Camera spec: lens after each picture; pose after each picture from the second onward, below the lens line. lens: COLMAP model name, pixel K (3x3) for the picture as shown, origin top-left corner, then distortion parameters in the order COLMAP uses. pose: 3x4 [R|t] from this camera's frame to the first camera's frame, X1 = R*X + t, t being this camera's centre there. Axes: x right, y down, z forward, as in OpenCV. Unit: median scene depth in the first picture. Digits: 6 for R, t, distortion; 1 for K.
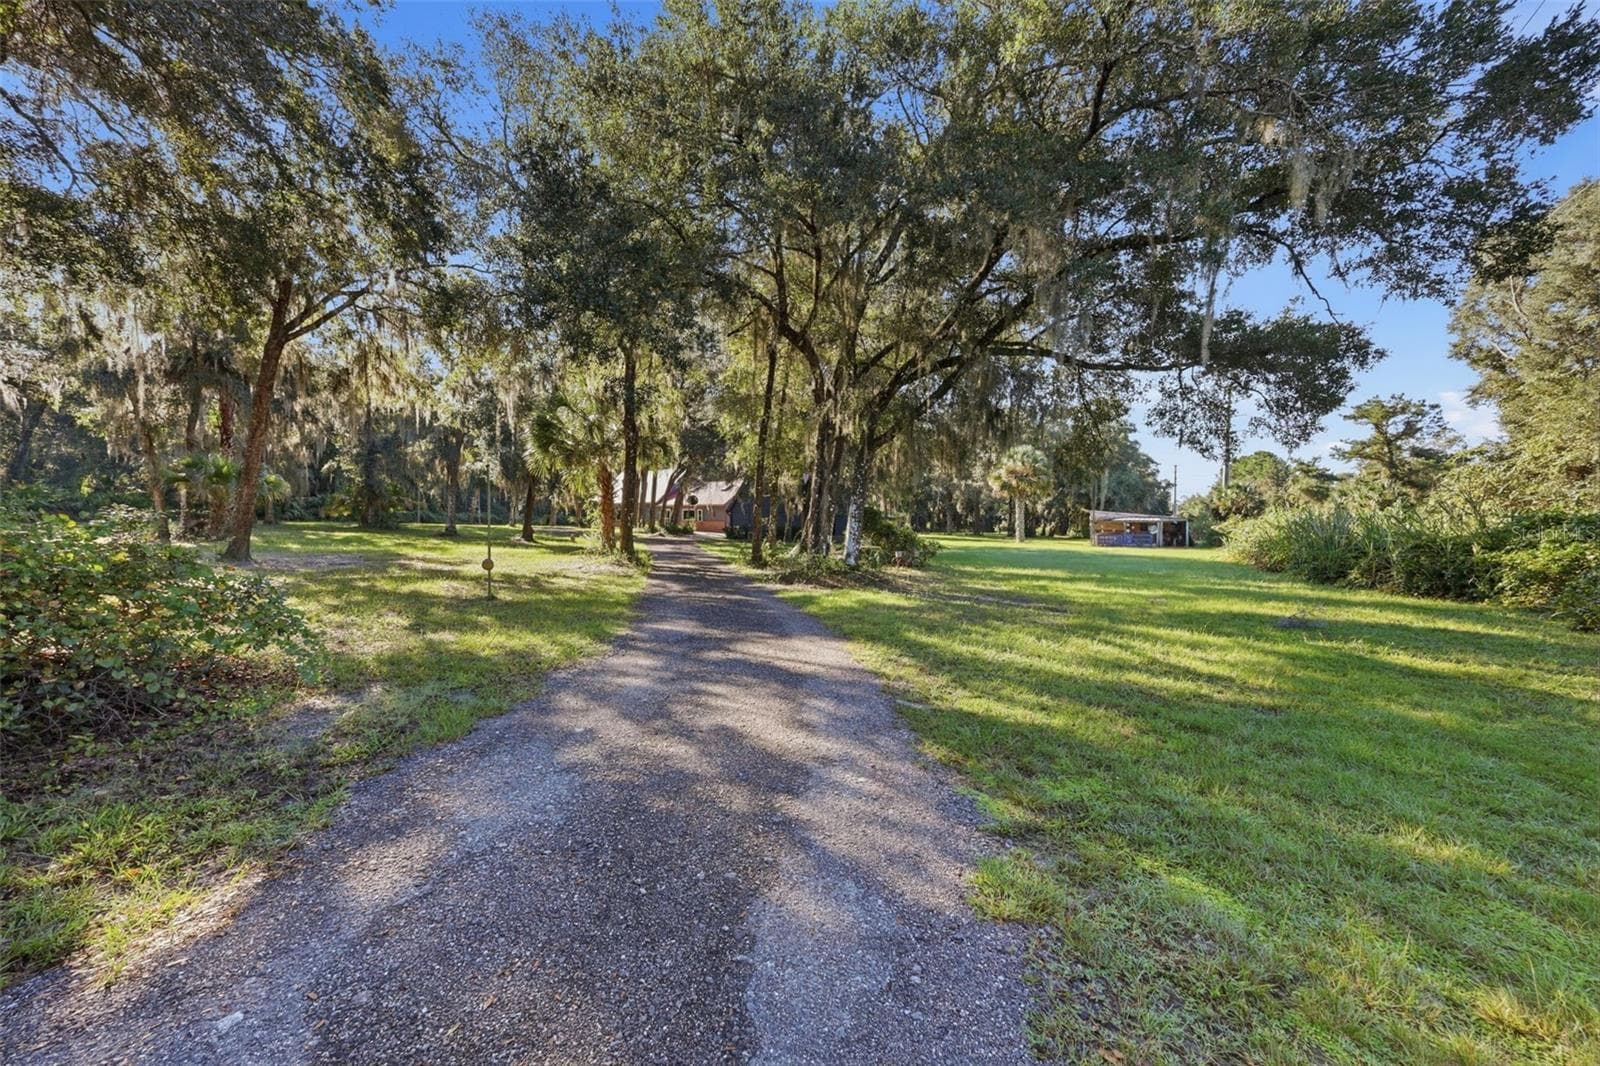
lens RADIAL K [[744.0, 0, 794.8], [0, 744.0, 532.0], [0, 0, 1]] dist [-0.000358, 0.000073]
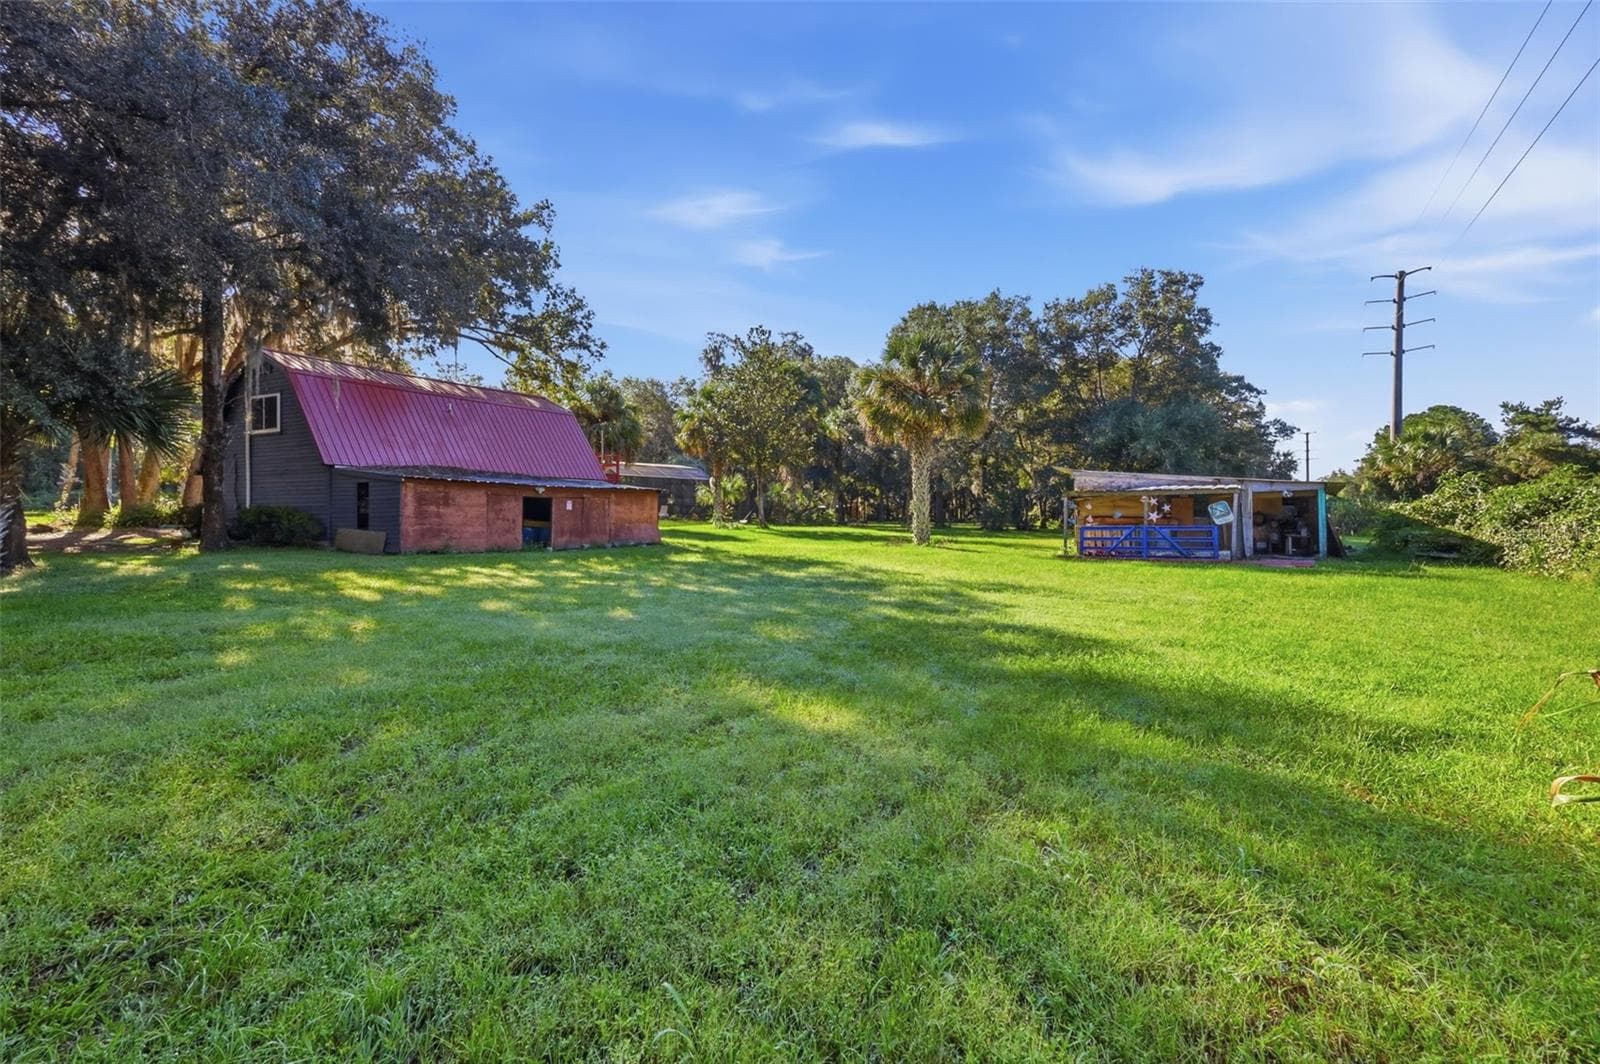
lens RADIAL K [[744.0, 0, 794.8], [0, 744.0, 531.0], [0, 0, 1]] dist [-0.000358, 0.000073]
pose [[0.991288, -0.007120, -0.131516, 0.239149], [0.006939, 0.999974, -0.001834, 0.004286], [0.131526, 0.000905, 0.991312, 0.454598]]
